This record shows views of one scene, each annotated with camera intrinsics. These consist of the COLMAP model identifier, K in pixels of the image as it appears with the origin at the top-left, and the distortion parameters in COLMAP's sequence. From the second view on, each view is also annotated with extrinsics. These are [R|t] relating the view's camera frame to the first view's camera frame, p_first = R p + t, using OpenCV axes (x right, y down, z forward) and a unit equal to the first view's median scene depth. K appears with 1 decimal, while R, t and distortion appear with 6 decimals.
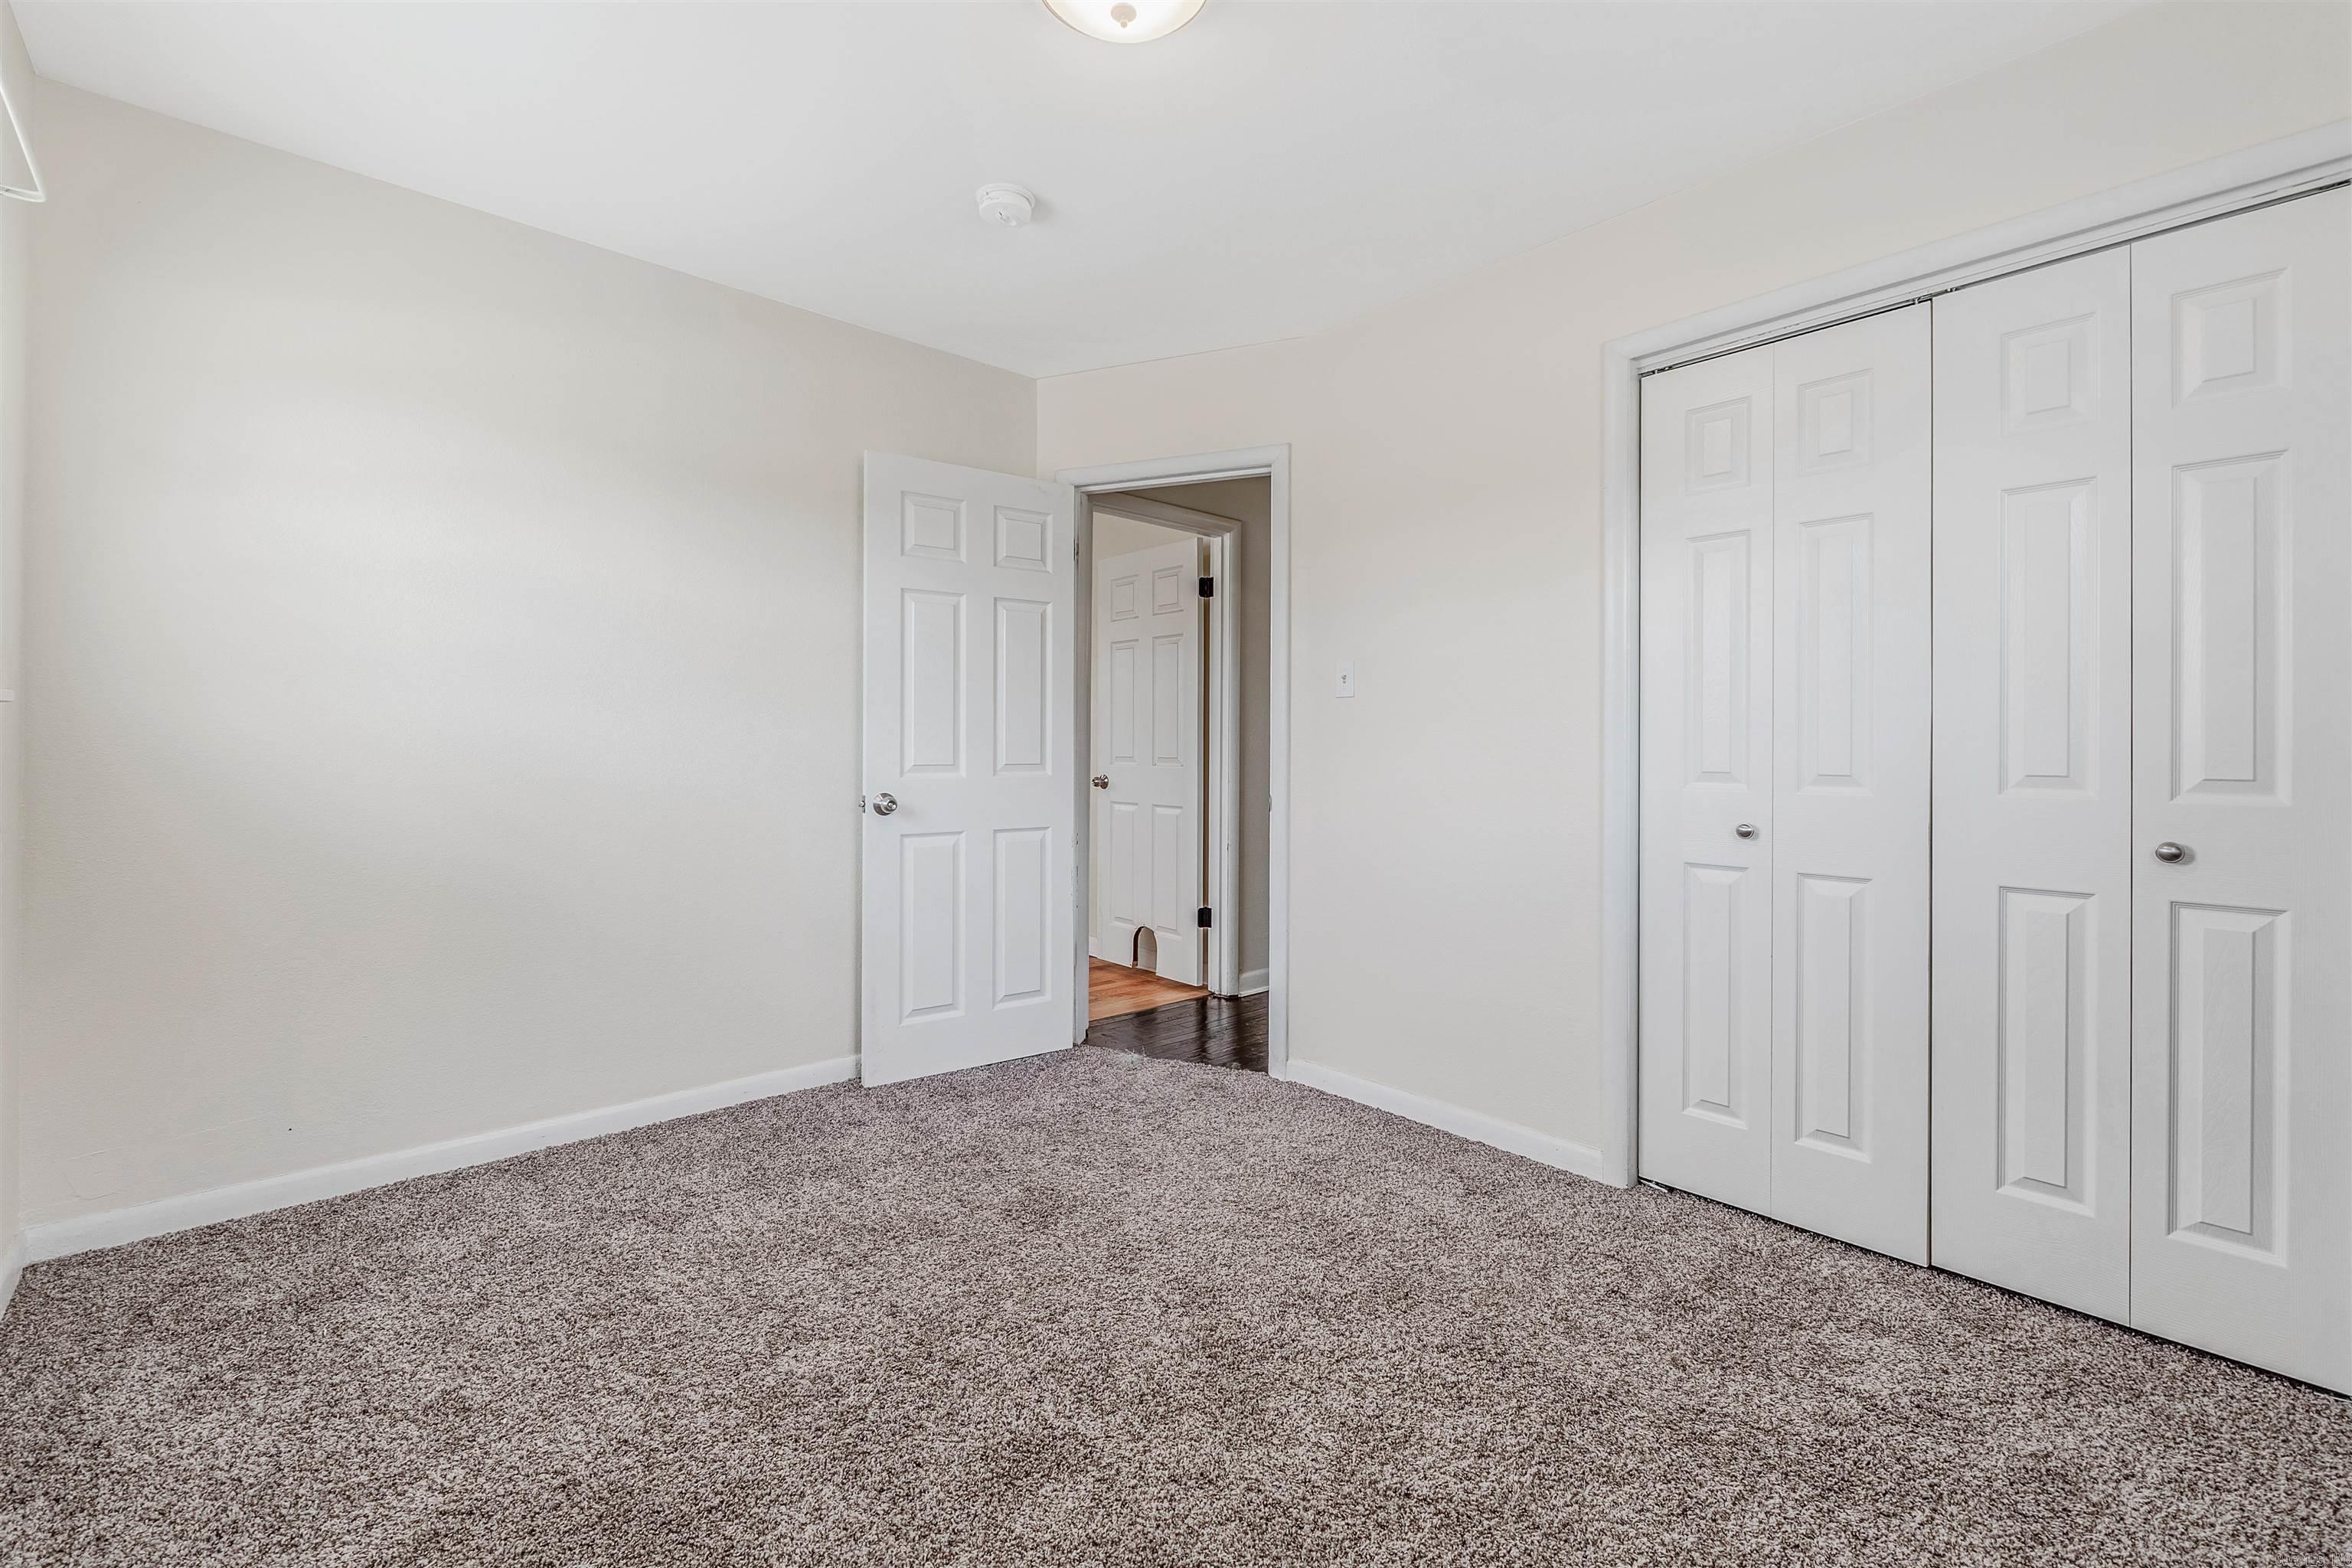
lens RADIAL K [[998.3, 0, 1183.2], [0, 998.3, 747.3], [0, 0, 1]] dist [-0.009135, 0.000693]
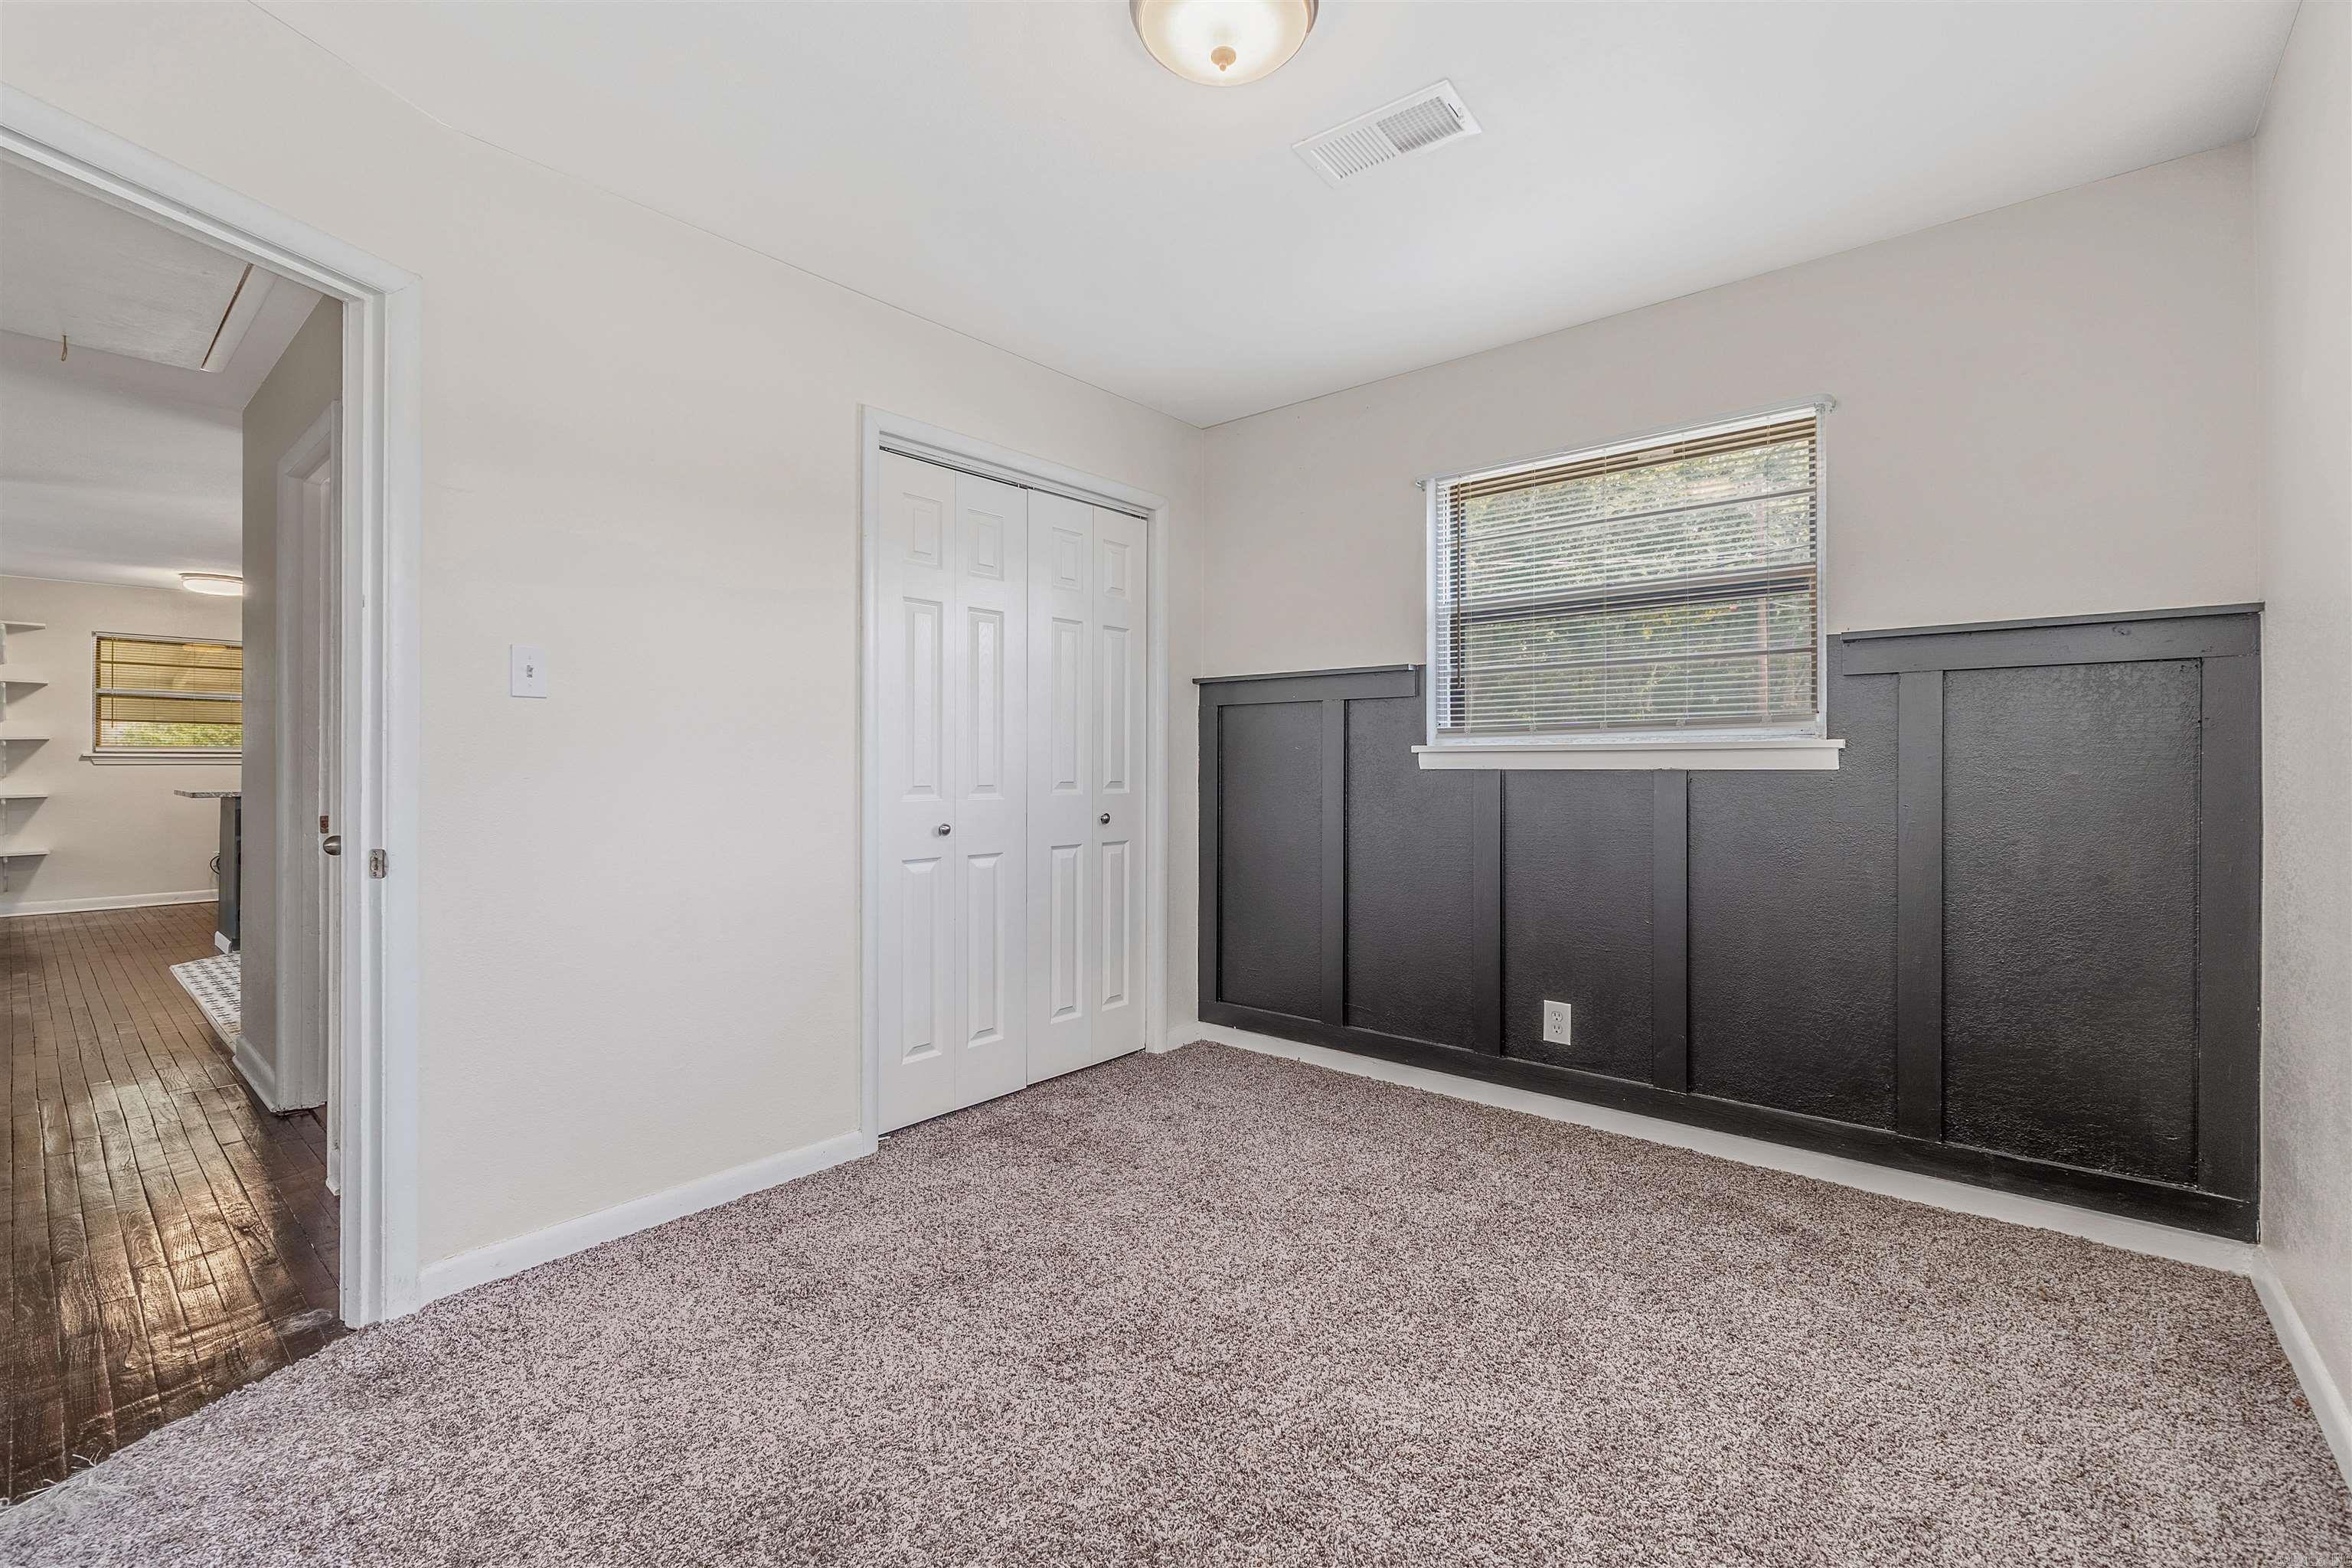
lens RADIAL K [[998.3, 0, 1165.8], [0, 998.3, 775.5], [0, 0, 1]] dist [-0.009135, 0.000693]
pose [[-0.126029, -0.009237, 0.991984, -0.747682], [0.004301, 0.999942, 0.009857, -0.000109], [-0.992017, 0.005509, -0.125982, 0.823776]]
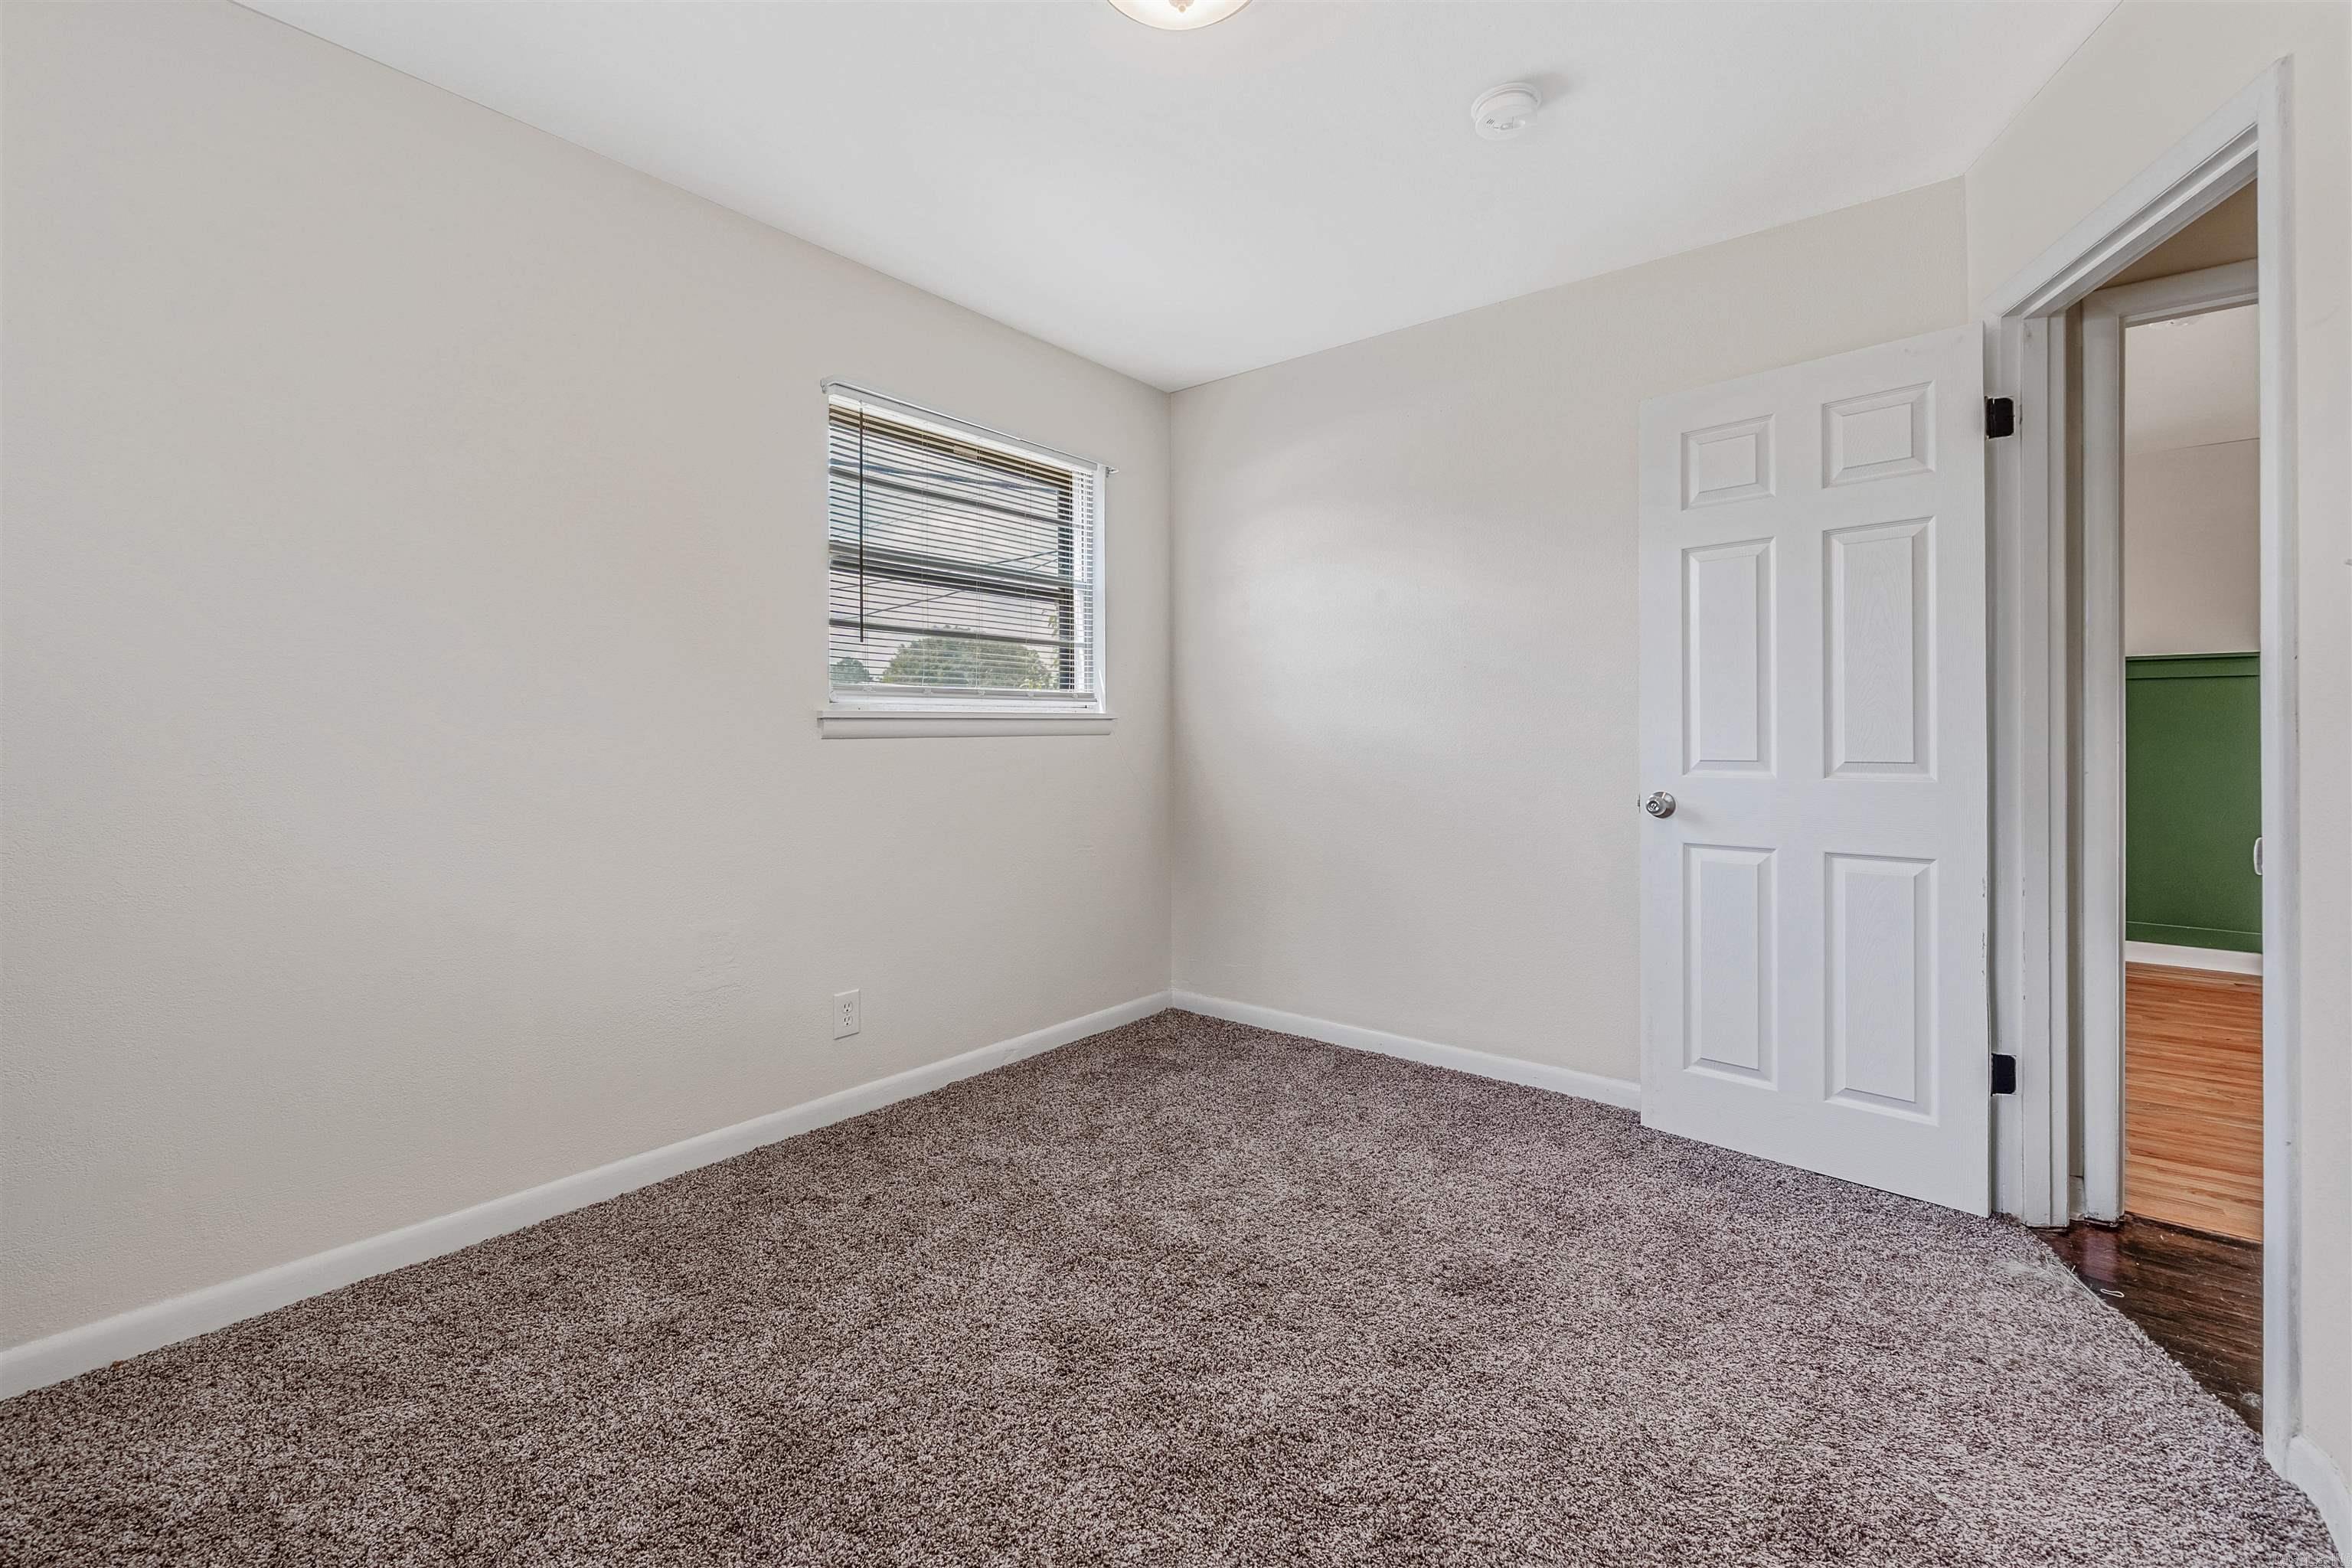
lens RADIAL K [[998.3, 0, 1152.1], [0, 998.3, 739.1], [0, 0, 1]] dist [-0.009135, 0.000693]
pose [[0.130984, -0.003446, -0.991378, 0.637913], [0.000733, 0.999994, -0.003379, 0.003567], [0.991384, -0.000284, 0.130986, 0.583449]]
